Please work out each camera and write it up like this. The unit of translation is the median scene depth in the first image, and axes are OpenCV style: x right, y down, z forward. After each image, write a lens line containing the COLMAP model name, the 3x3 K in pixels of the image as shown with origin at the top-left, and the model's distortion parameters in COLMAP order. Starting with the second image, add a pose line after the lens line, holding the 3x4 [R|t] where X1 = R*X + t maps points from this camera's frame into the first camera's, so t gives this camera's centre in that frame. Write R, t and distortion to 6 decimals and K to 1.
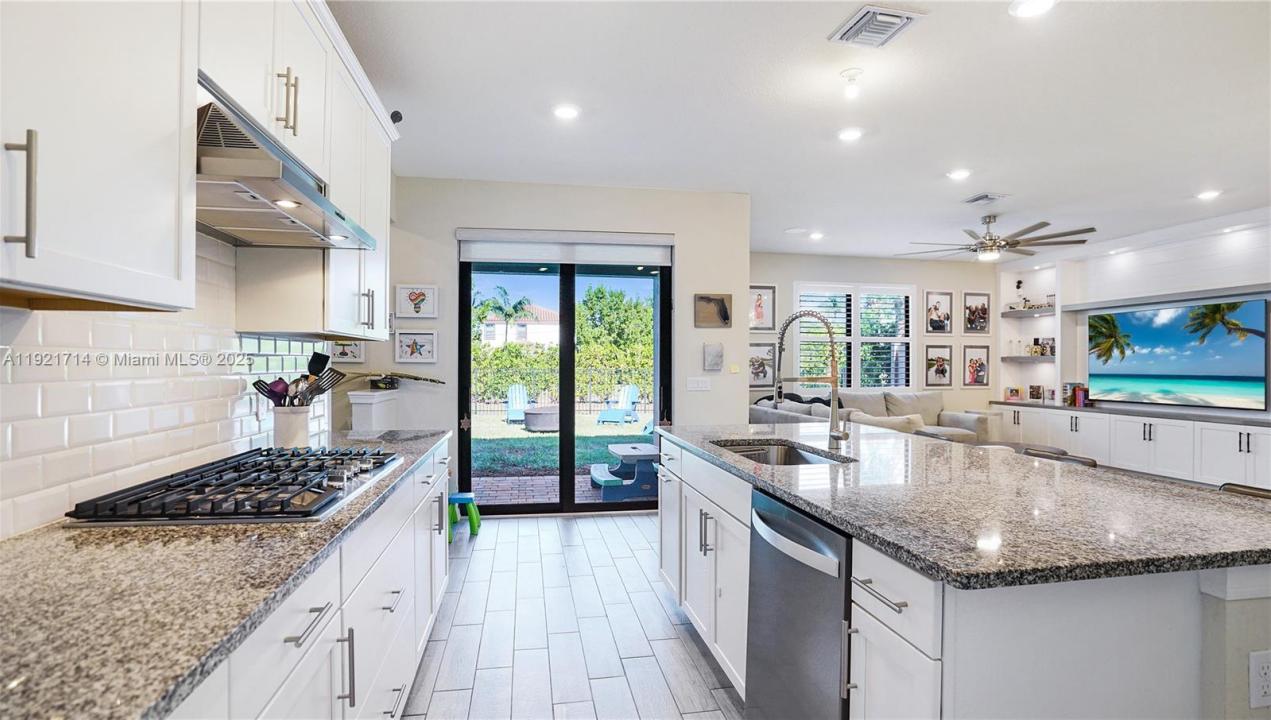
lens RADIAL K [[617.7, 0, 641.2], [0, 617.7, 365.0], [0, 0, 1]] dist [-0.068876, 0.034919]
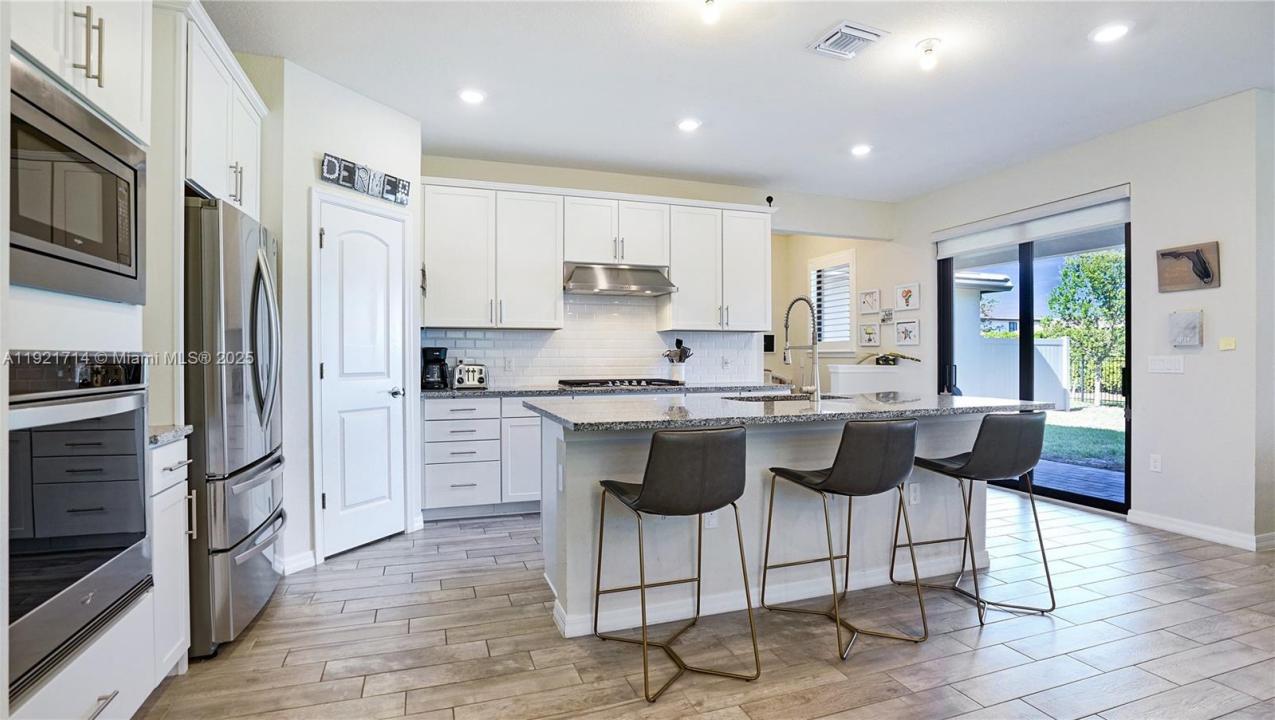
lens RADIAL K [[619.7, 0, 643.2], [0, 619.7, 365.0], [0, 0, 1]] dist [-0.068876, 0.034919]
pose [[0.162660, 0.008424, -0.986646, 0.734858], [0.002826, 0.999955, 0.009004, 0.022730], [0.986678, -0.004253, 0.162629, 0.218352]]
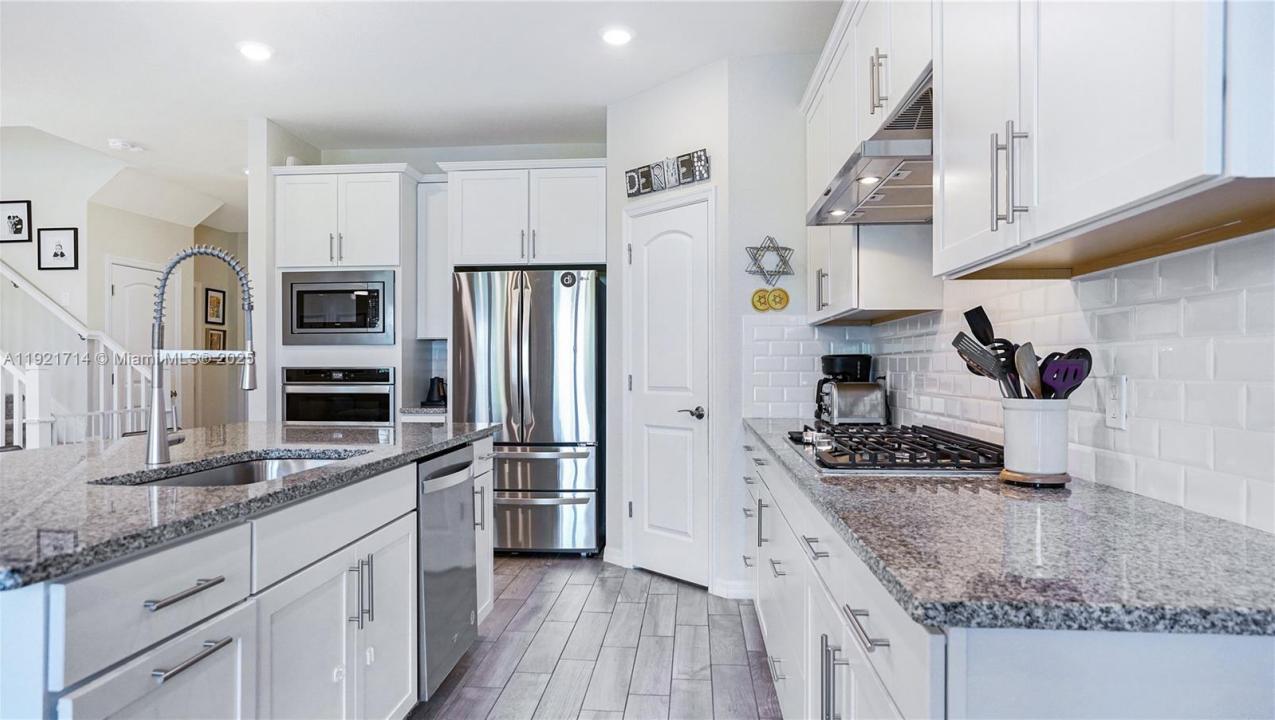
lens RADIAL K [[763.9, 0, 599.0], [0, 763.9, 360.0], [0, 0, 1]] dist [-0.001723, -0.000120]
pose [[-0.954190, 0.000279, 0.299202, -0.170401], [-0.001031, 0.999991, -0.004220, 0.012975], [-0.299201, -0.004335, -0.954180, 0.792233]]
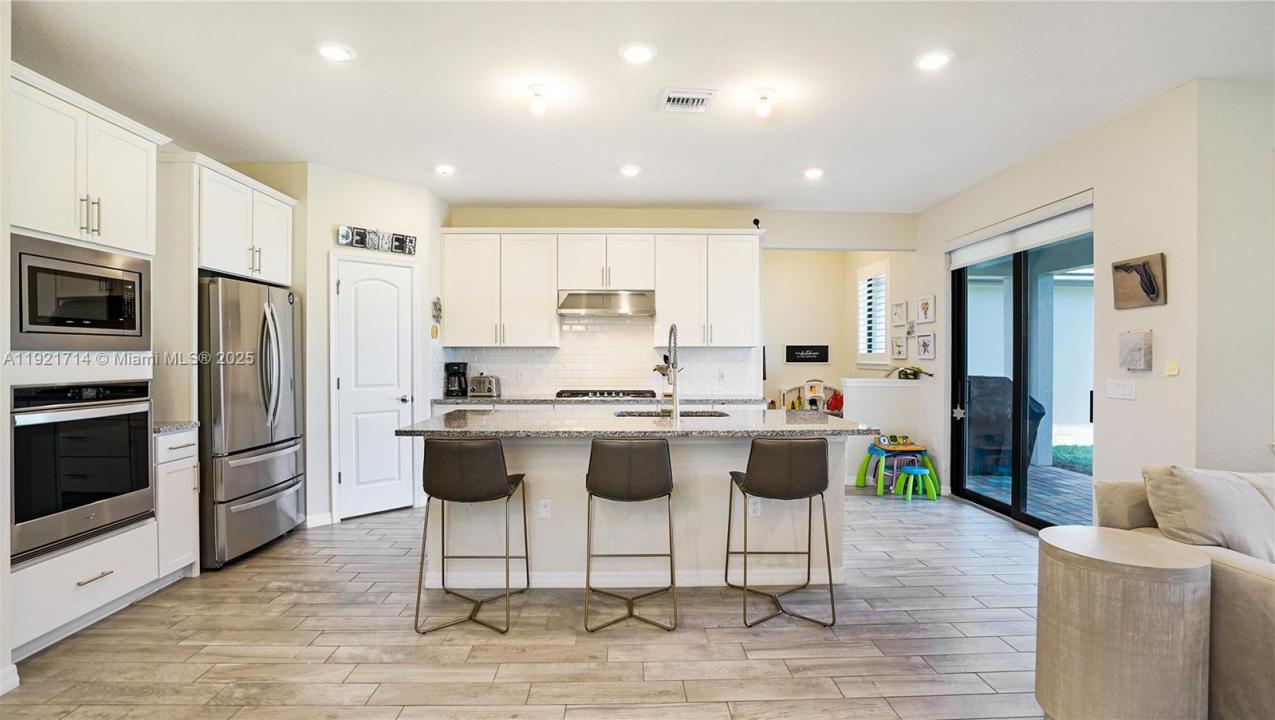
lens RADIAL K [[619.7, 0, 643.2], [0, 619.7, 365.0], [0, 0, 1]] dist [-0.068876, 0.034919]
pose [[-0.152964, 0.009725, -0.988184, 0.854954], [-0.001922, 0.999947, 0.010139, -0.002688], [0.988230, 0.003450, -0.152937, 0.562039]]
